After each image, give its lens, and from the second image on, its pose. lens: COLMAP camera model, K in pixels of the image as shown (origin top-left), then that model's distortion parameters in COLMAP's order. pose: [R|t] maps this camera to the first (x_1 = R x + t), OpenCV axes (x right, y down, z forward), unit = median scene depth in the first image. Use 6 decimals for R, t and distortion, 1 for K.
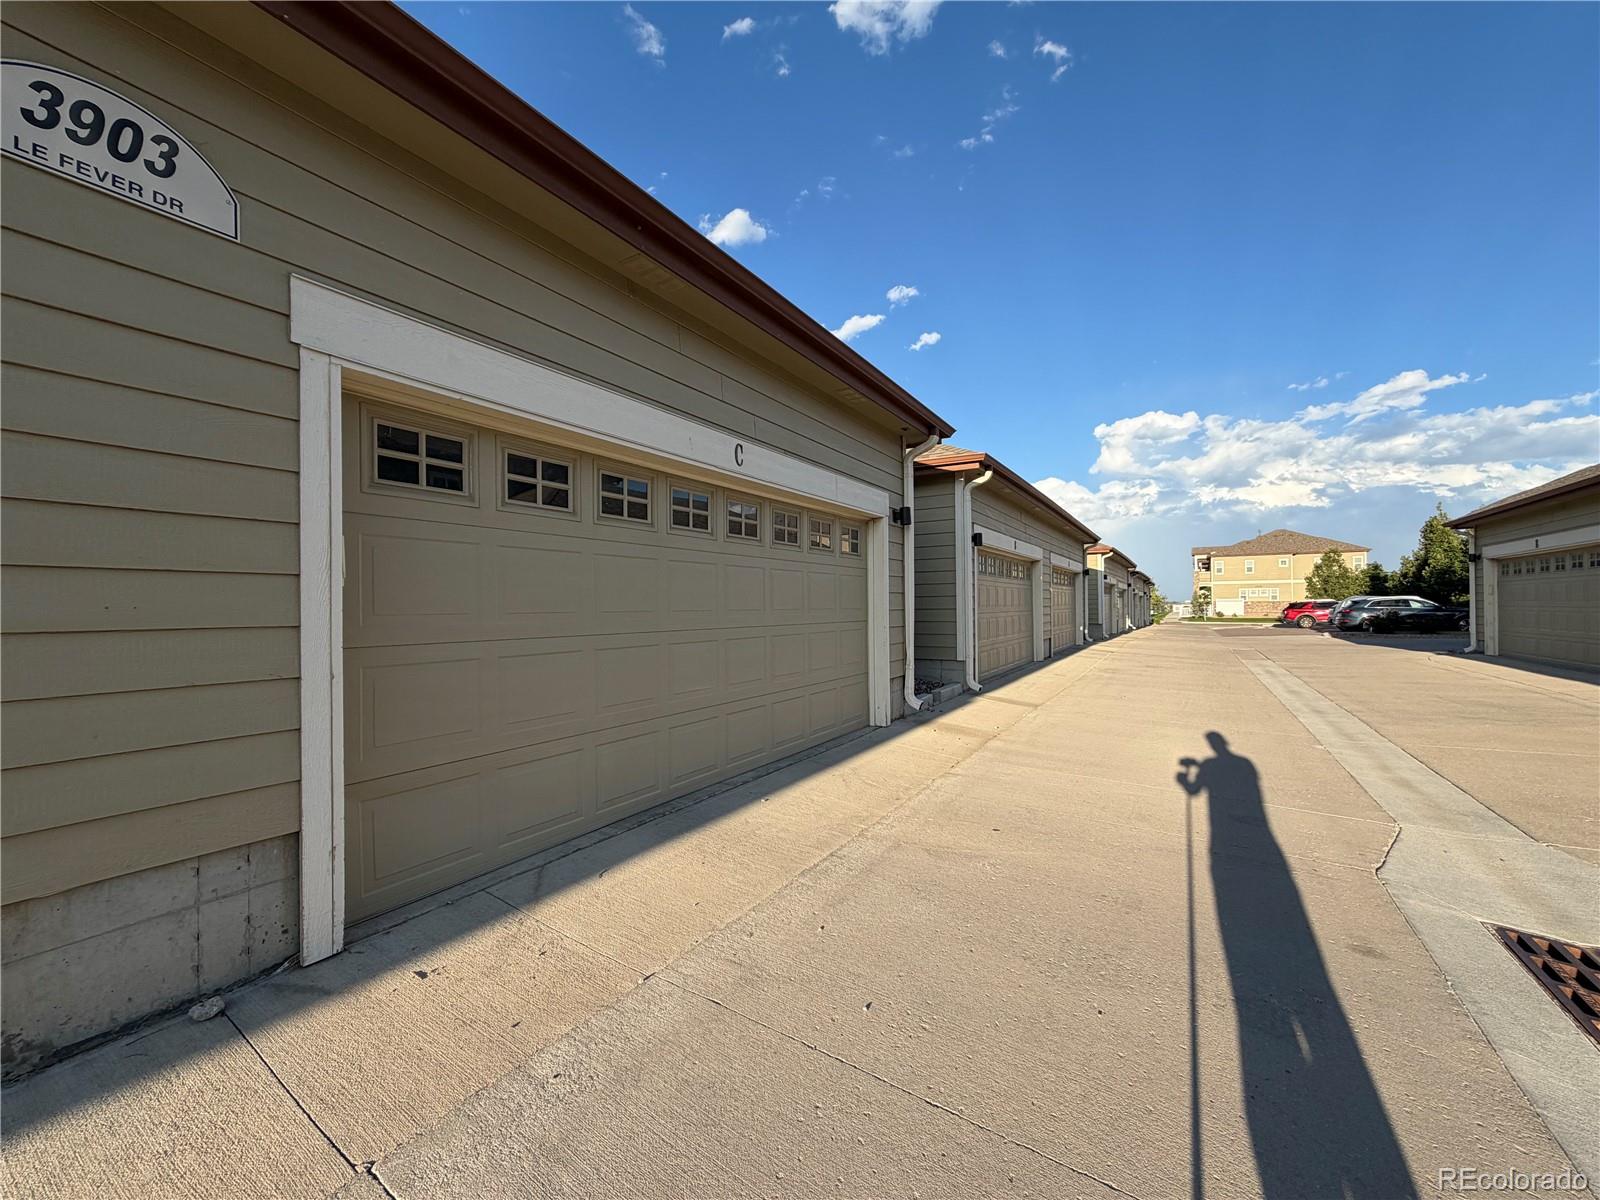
lens RADIAL K [[637.5, 0, 794.6], [0, 637.5, 601.2], [0, 0, 1]] dist [-0.001343, -0.000224]
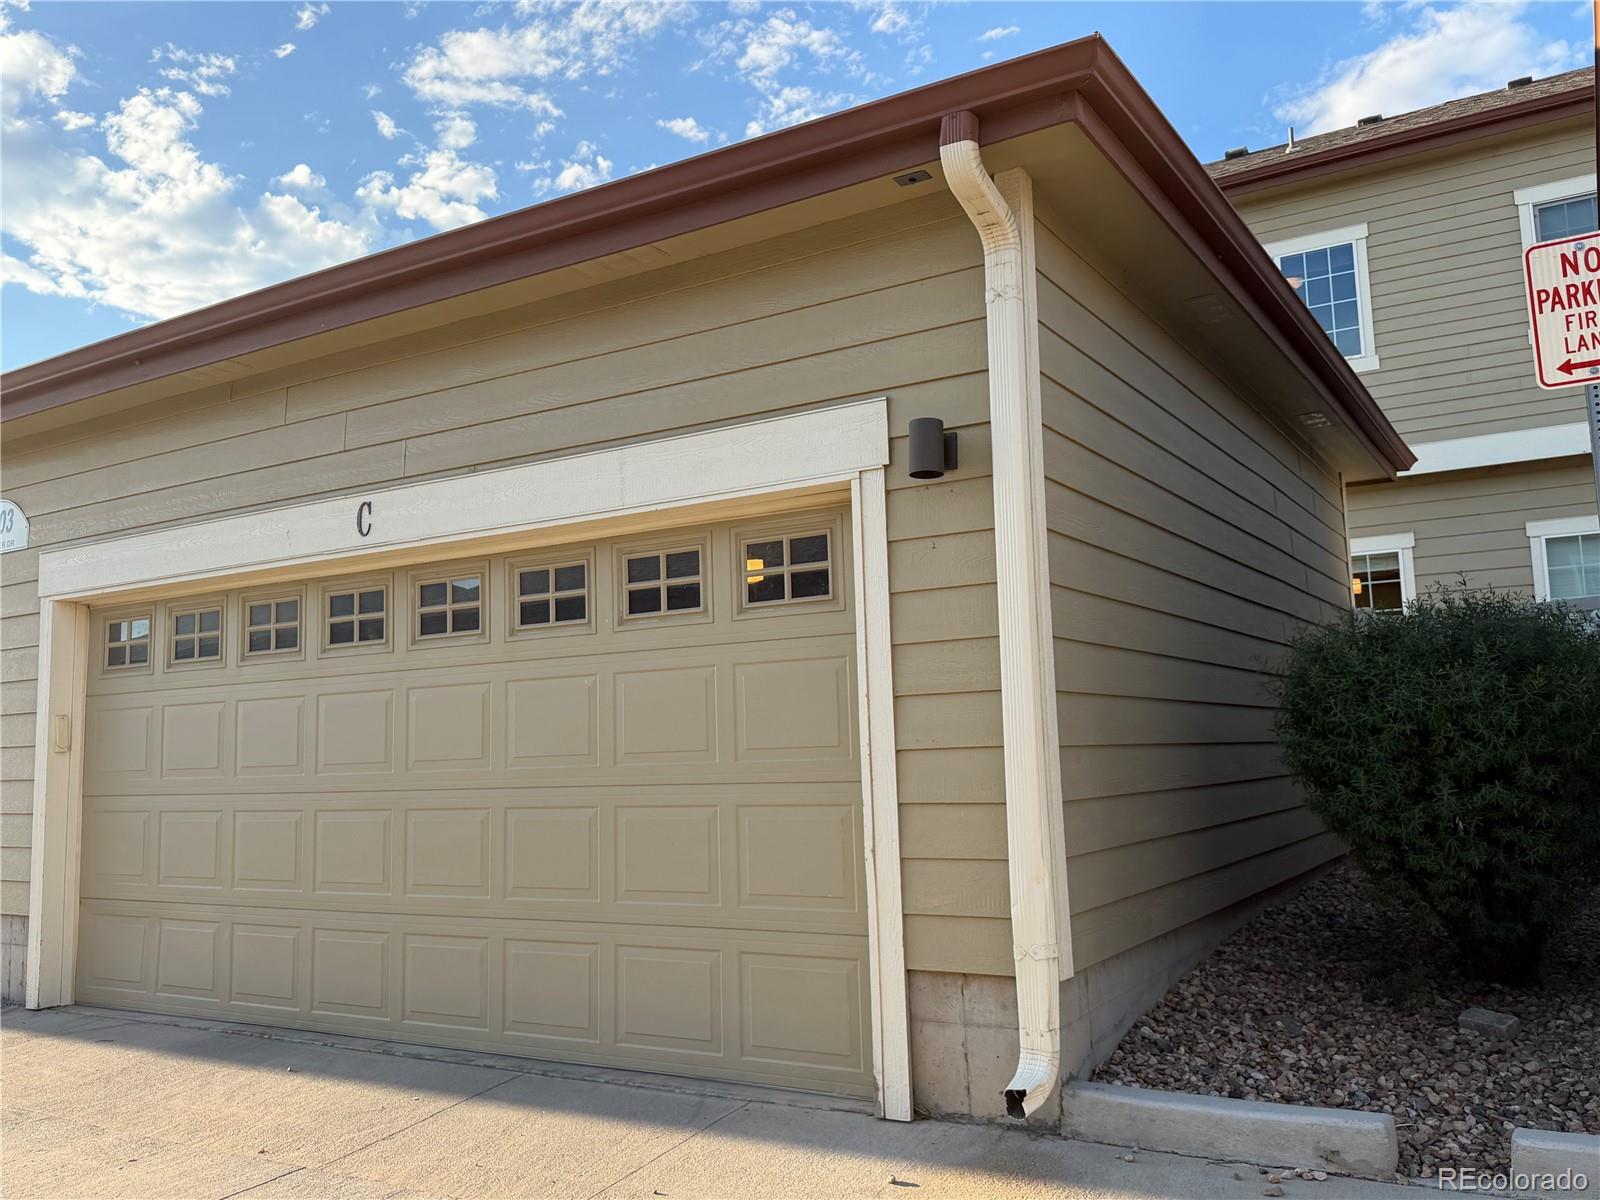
lens RADIAL K [[862.6, 0, 800.5], [0, 862.6, 647.1], [0, 0, 1]] dist [-0.001110, -0.000082]
pose [[0.175390, -0.114211, -0.977852, 0.737445], [0.039184, 0.993271, -0.108984, 0.011309], [0.983719, -0.019201, 0.178685, 1.130957]]
